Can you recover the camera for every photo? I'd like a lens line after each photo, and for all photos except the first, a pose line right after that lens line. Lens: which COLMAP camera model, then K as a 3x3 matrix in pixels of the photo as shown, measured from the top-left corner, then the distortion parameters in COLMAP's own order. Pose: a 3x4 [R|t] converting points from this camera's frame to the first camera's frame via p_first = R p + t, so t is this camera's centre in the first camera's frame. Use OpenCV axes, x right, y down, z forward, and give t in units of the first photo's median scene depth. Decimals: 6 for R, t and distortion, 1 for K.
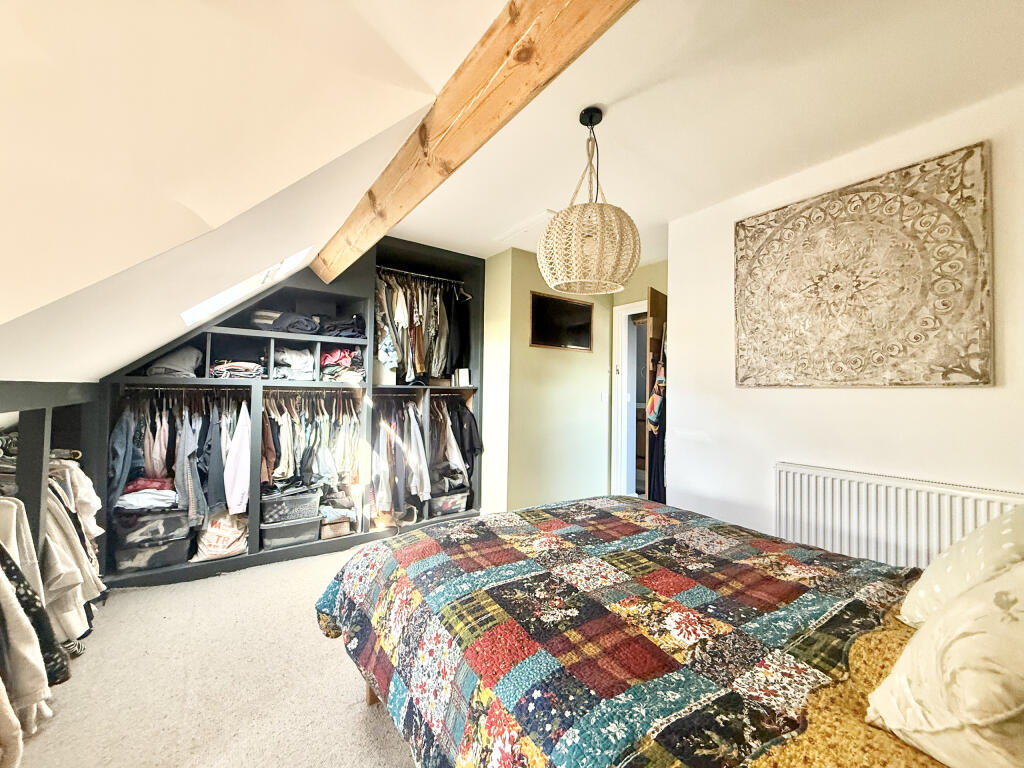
lens RADIAL K [[403.6, 0, 510.6], [0, 403.6, 384.1], [0, 0, 1]] dist [0.001368, 0.000163]
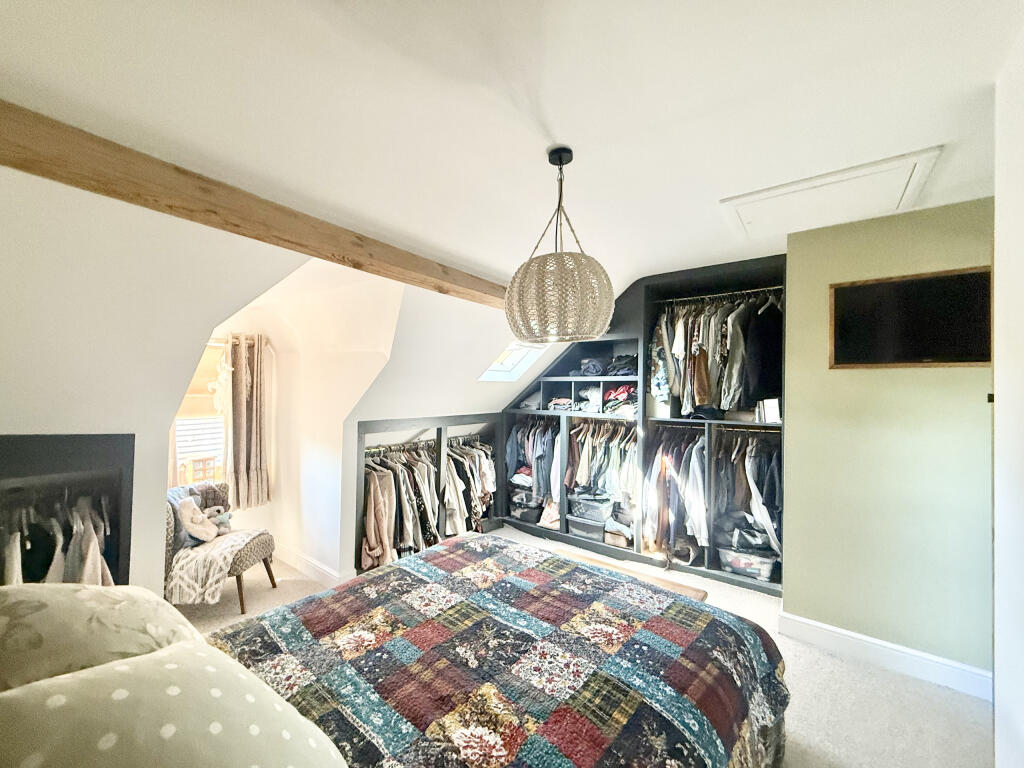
lens RADIAL K [[403.6, 0, 510.6], [0, 403.6, 384.1], [0, 0, 1]] dist [0.001368, 0.000163]
pose [[0.293190, -0.028352, -0.955634, 0.653067], [0.010081, 0.999596, -0.026564, -0.069319], [0.956001, -0.001845, 0.293357, 0.383307]]
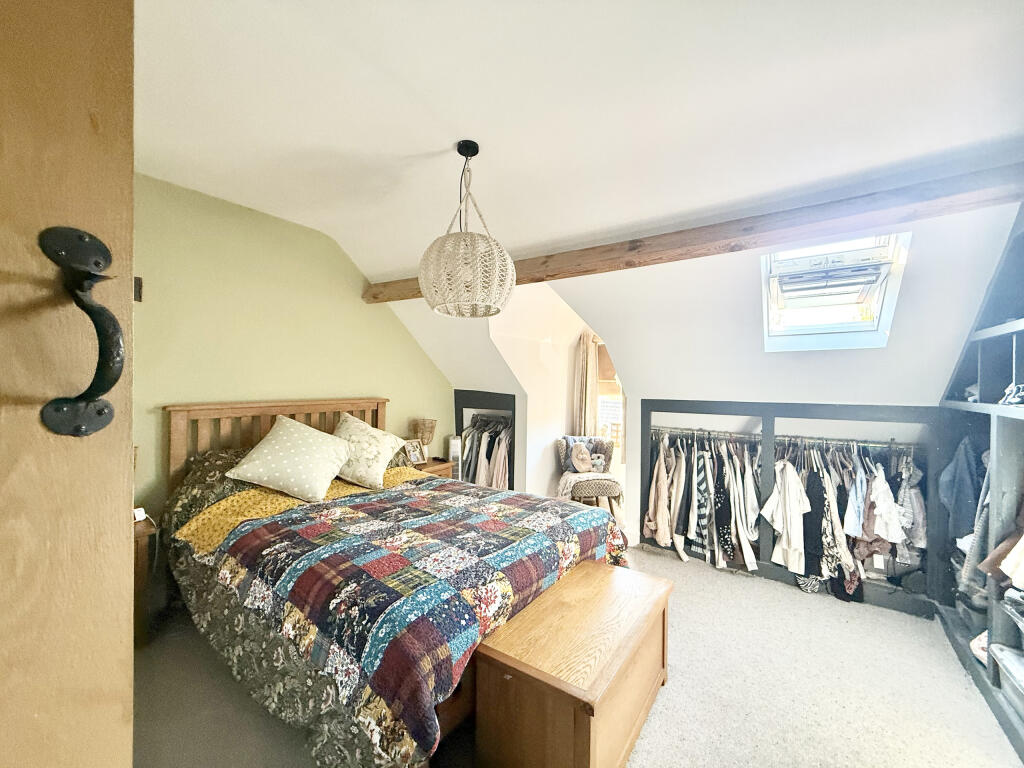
lens RADIAL K [[403.6, 0, 510.6], [0, 403.6, 384.1], [0, 0, 1]] dist [0.001368, 0.000163]
pose [[-0.936994, -0.023053, -0.348584, 0.280209], [-0.017036, 0.999648, -0.020317, -0.017701], [0.348930, -0.013098, -0.937057, 1.261497]]
